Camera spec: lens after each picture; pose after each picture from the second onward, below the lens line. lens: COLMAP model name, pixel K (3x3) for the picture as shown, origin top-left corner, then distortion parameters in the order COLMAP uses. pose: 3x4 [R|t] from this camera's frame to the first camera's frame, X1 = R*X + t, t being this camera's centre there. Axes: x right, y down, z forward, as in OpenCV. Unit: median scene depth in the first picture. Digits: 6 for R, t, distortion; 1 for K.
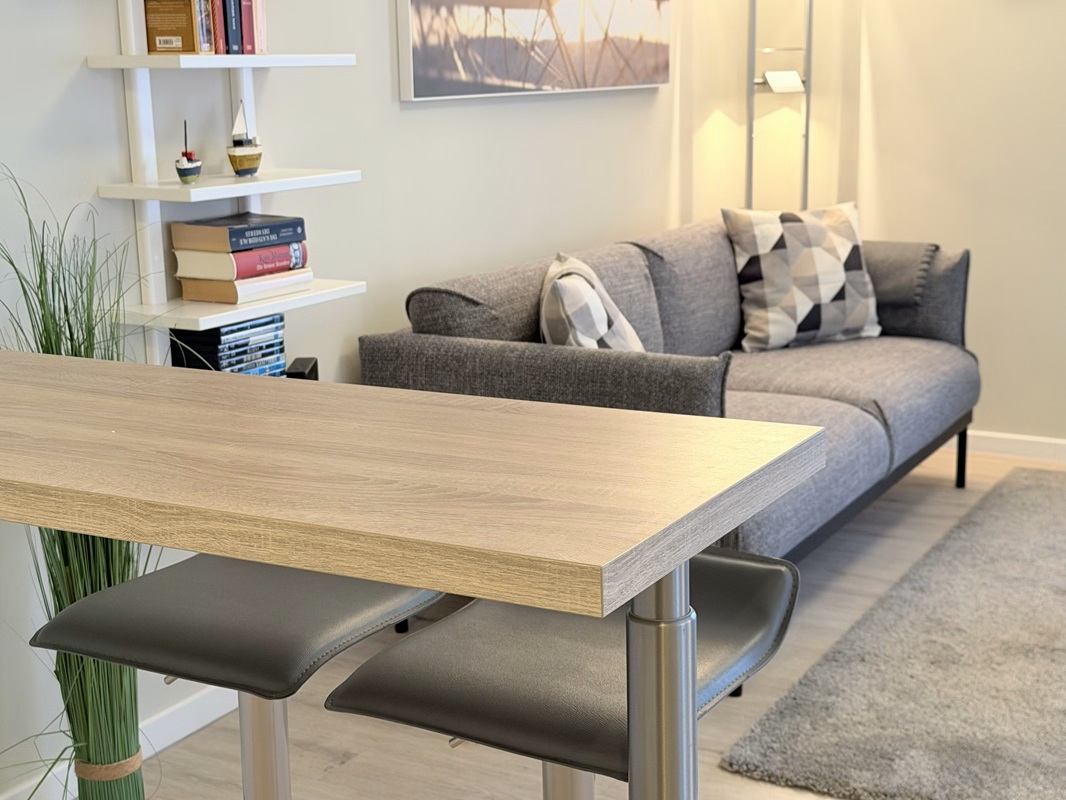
lens RADIAL K [[1587.7, 0, 533.0], [0, 1587.7, 400.0], [0, 0, 1]] dist [0.143479, 0.013398]
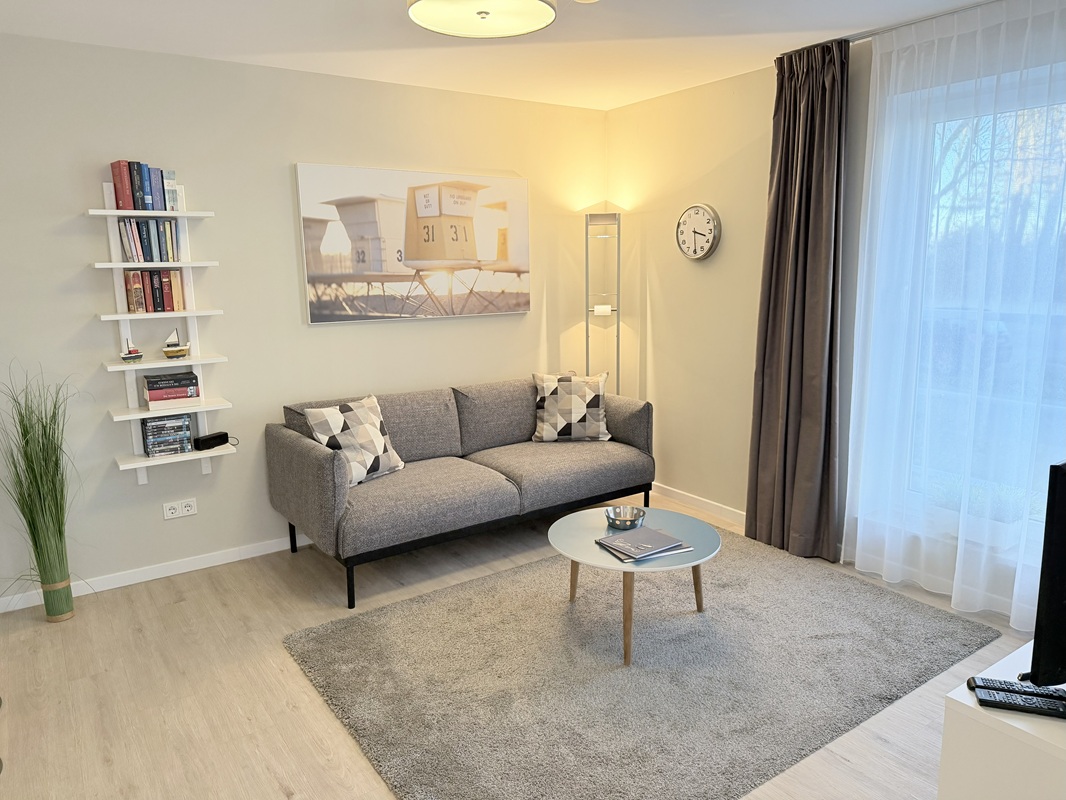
lens RADIAL K [[750.5, 0, 533.0], [0, 750.5, 400.0], [0, 0, 1]] dist [0.092796, -0.170025]
pose [[0.897055, 0.082195, -0.434208, 0.671720], [-0.093144, 0.995645, -0.003958, -0.099418], [0.431992, 0.043995, 0.900804, 0.149200]]
